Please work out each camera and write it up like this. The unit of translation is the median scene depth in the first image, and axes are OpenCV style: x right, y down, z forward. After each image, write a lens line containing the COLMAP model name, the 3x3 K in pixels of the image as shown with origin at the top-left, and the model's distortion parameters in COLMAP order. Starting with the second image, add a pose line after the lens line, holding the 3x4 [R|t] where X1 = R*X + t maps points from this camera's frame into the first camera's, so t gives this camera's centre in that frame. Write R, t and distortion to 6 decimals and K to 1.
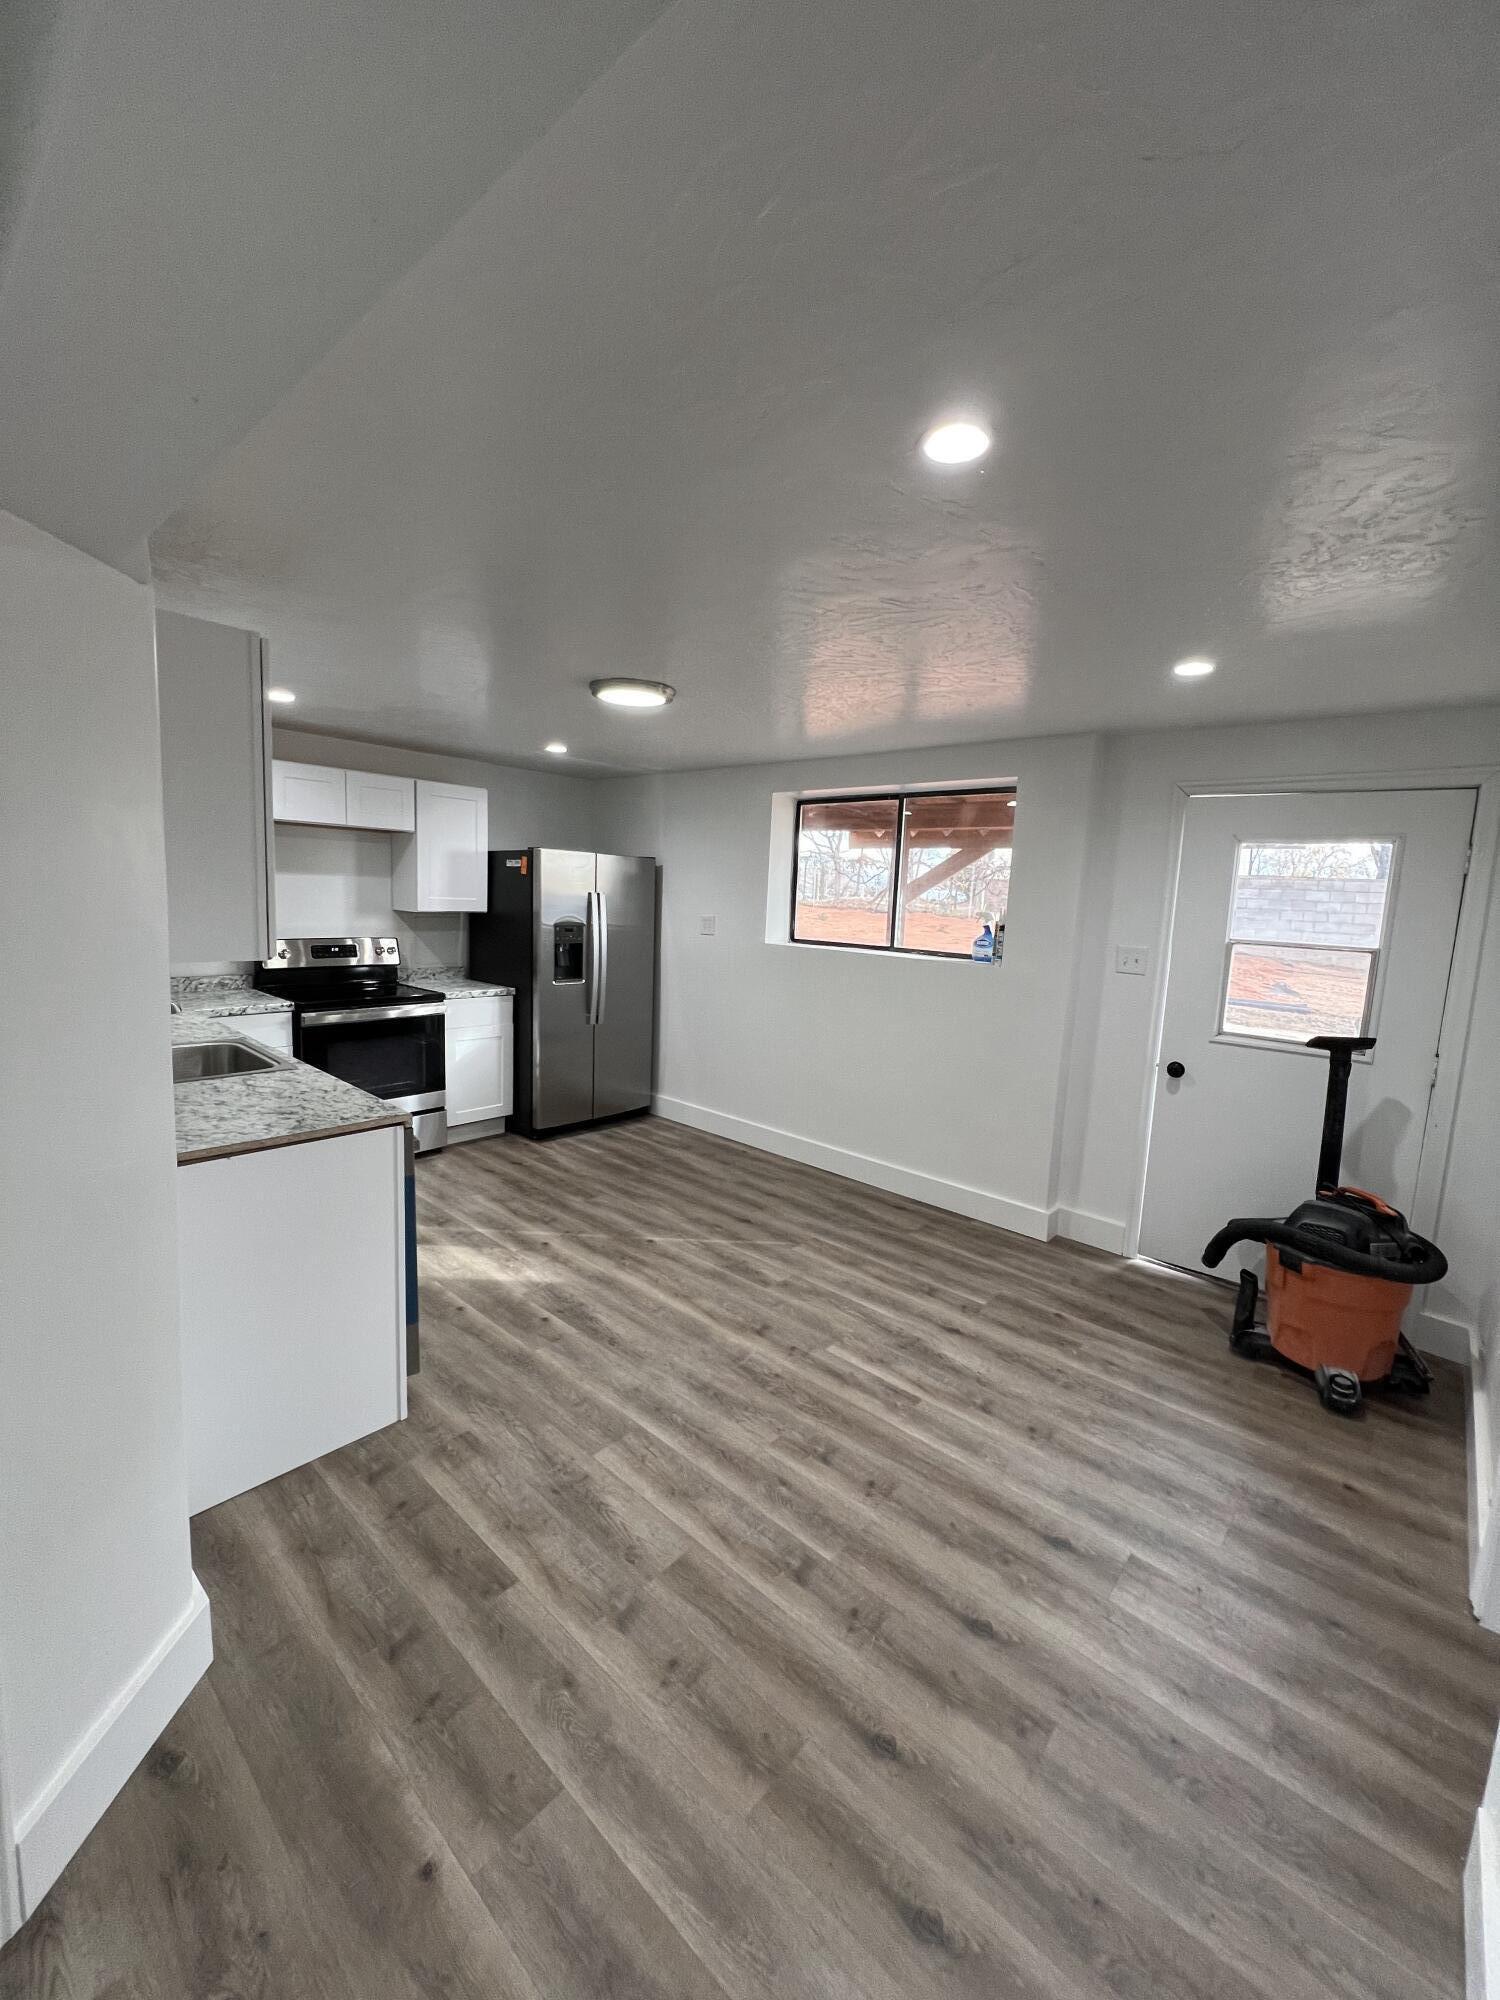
lens RADIAL K [[795.9, 0, 747.3], [0, 795.9, 999.9], [0, 0, 1]] dist [-0.000992, 0.000977]
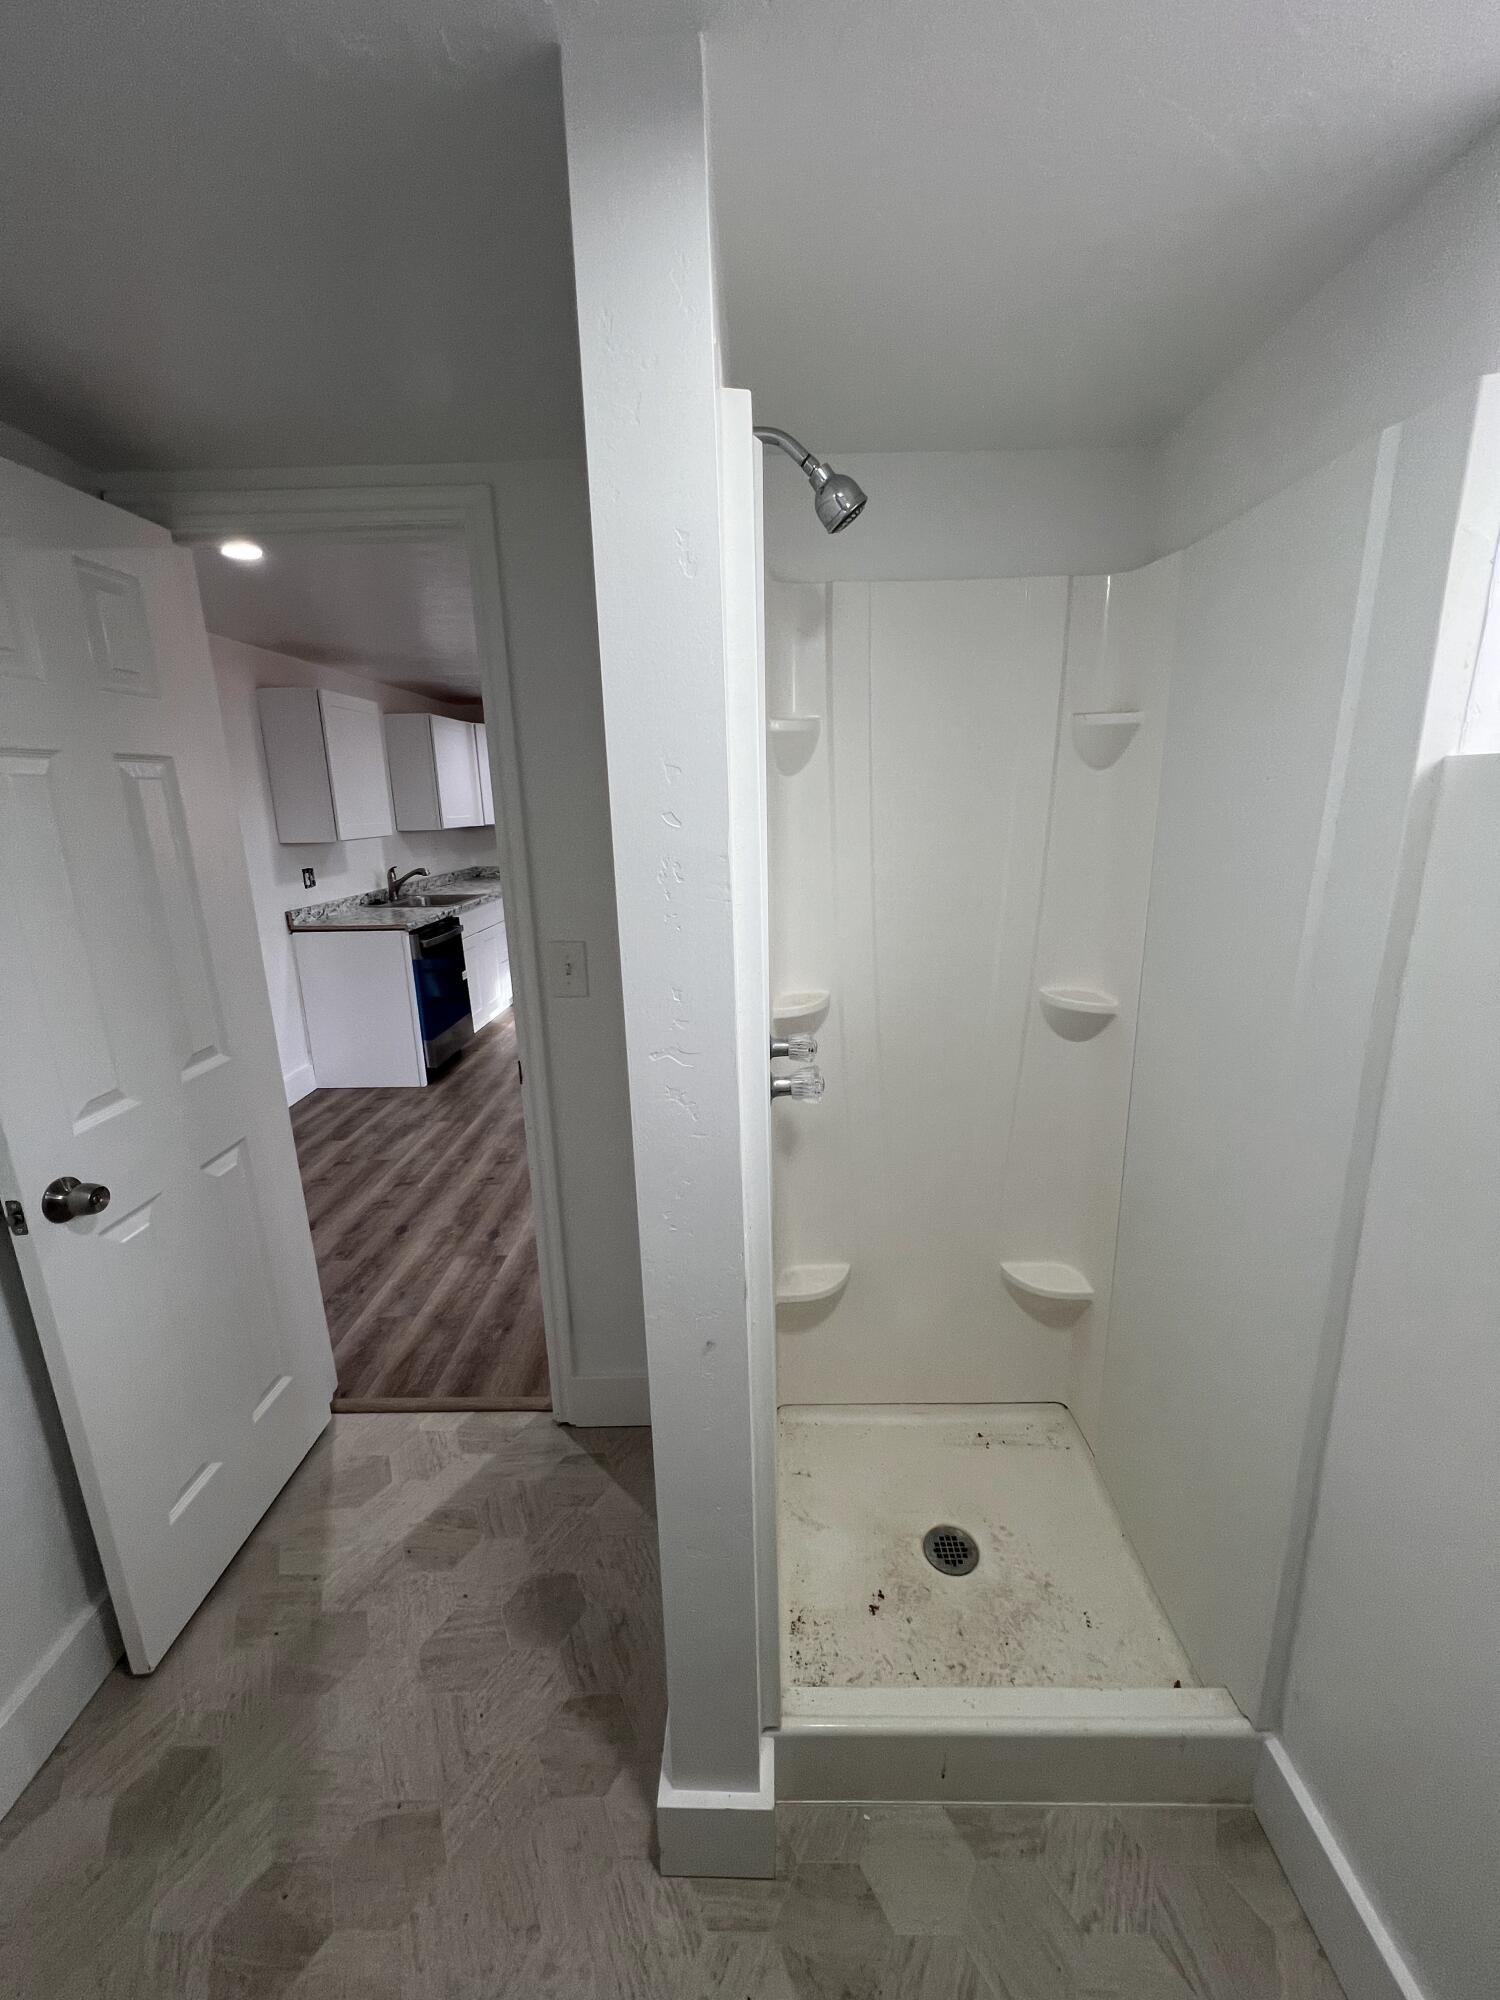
lens RADIAL K [[798.2, 0, 753.1], [0, 798.2, 992.6], [0, 0, 1]] dist [0.000803, -0.000093]
pose [[0.653054, 0.119869, -0.747765, 1.026764], [-0.050102, 0.992069, 0.115275, 0.027873], [0.755652, -0.037816, 0.653880, 0.243383]]
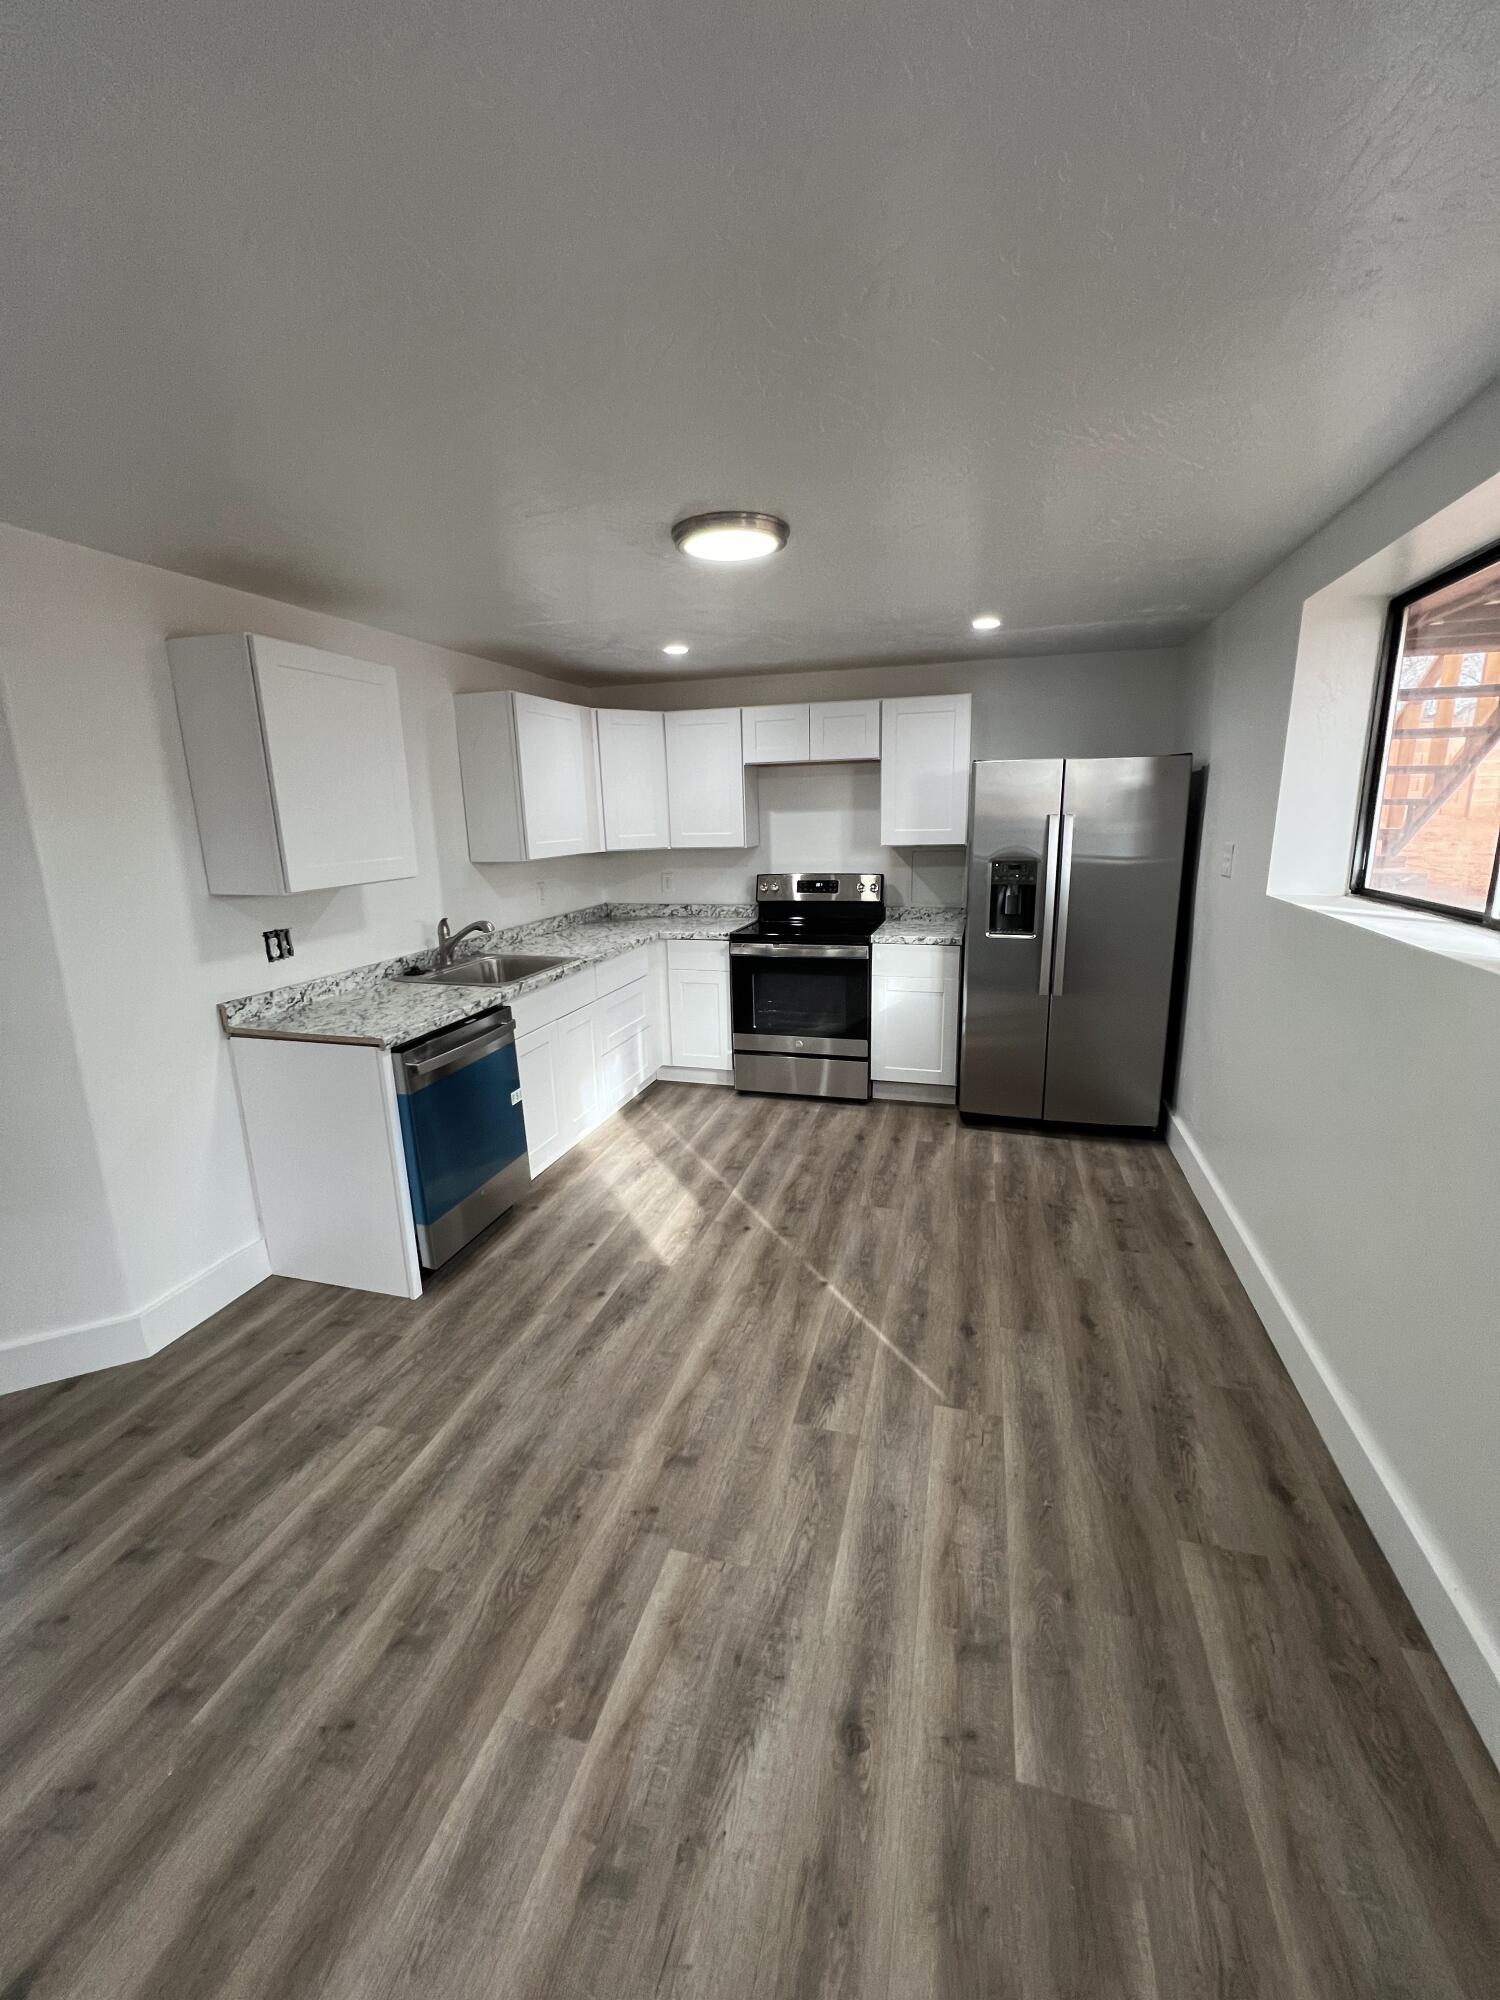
lens RADIAL K [[795.9, 0, 762.4], [0, 795.9, 993.7], [0, 0, 1]] dist [-0.000992, 0.000977]
pose [[0.440882, 0.148557, -0.885186, 0.511919], [-0.077185, 0.988830, 0.127508, -0.066731], [0.894240, 0.012107, 0.447424, 0.640219]]
